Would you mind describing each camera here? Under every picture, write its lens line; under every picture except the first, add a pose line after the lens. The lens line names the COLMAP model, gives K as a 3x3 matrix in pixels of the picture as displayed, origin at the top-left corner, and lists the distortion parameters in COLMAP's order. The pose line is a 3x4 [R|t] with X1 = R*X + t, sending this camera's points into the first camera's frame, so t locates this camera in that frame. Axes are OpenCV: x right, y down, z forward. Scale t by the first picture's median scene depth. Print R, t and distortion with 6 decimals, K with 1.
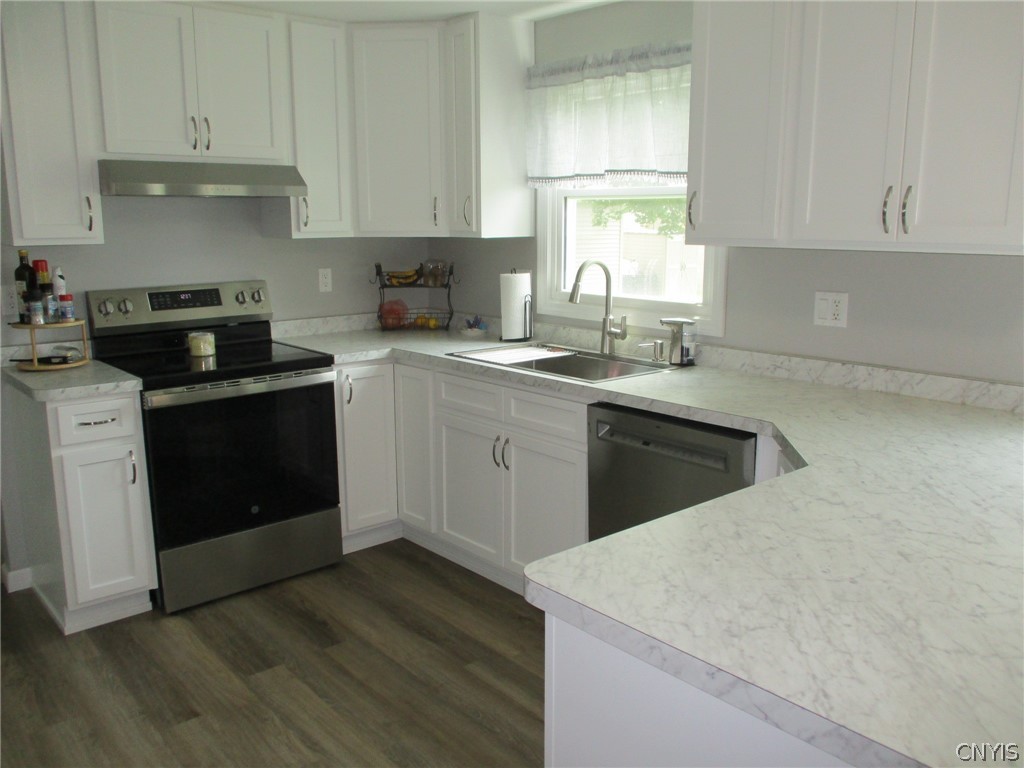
lens RADIAL K [[849.7, 0, 508.6], [0, 849.7, 386.9], [0, 0, 1]] dist [-0.024676, -0.001732]
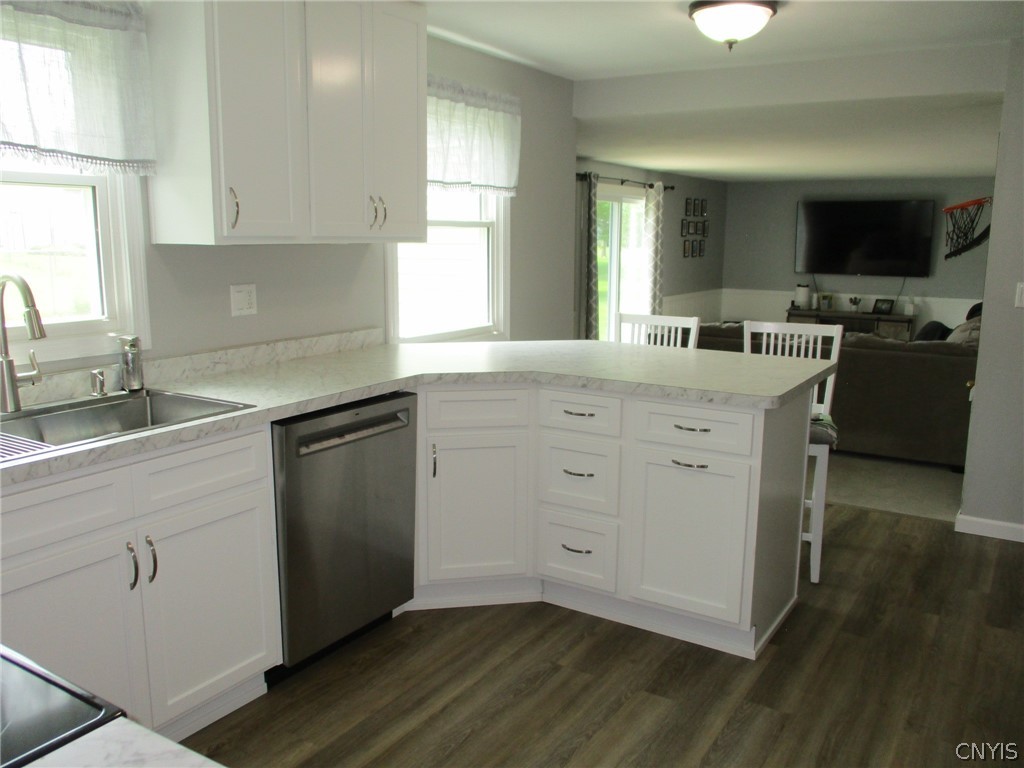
lens RADIAL K [[849.7, 0, 512.4], [0, 849.7, 381.8], [0, 0, 1]] dist [-0.024676, -0.001732]
pose [[-0.305268, -0.166058, 0.937676, -0.707063], [0.176625, 0.957718, 0.227110, -0.160633], [-0.935743, 0.234947, -0.263031, 0.885704]]
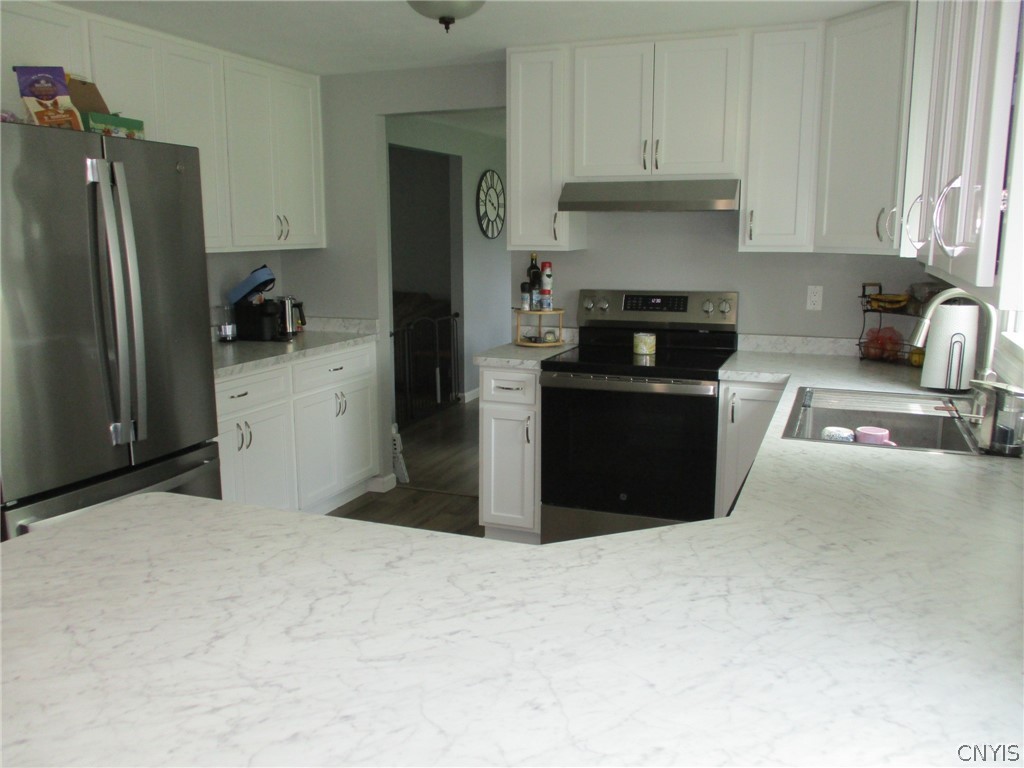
lens RADIAL K [[849.7, 0, 509.7], [0, 849.7, 385.5], [0, 0, 1]] dist [-0.024676, -0.001732]
pose [[0.475514, 0.160170, -0.865004, 0.632552], [-0.174403, 0.980932, 0.085763, -0.073551], [0.862247, 0.110078, 0.494382, 0.361161]]
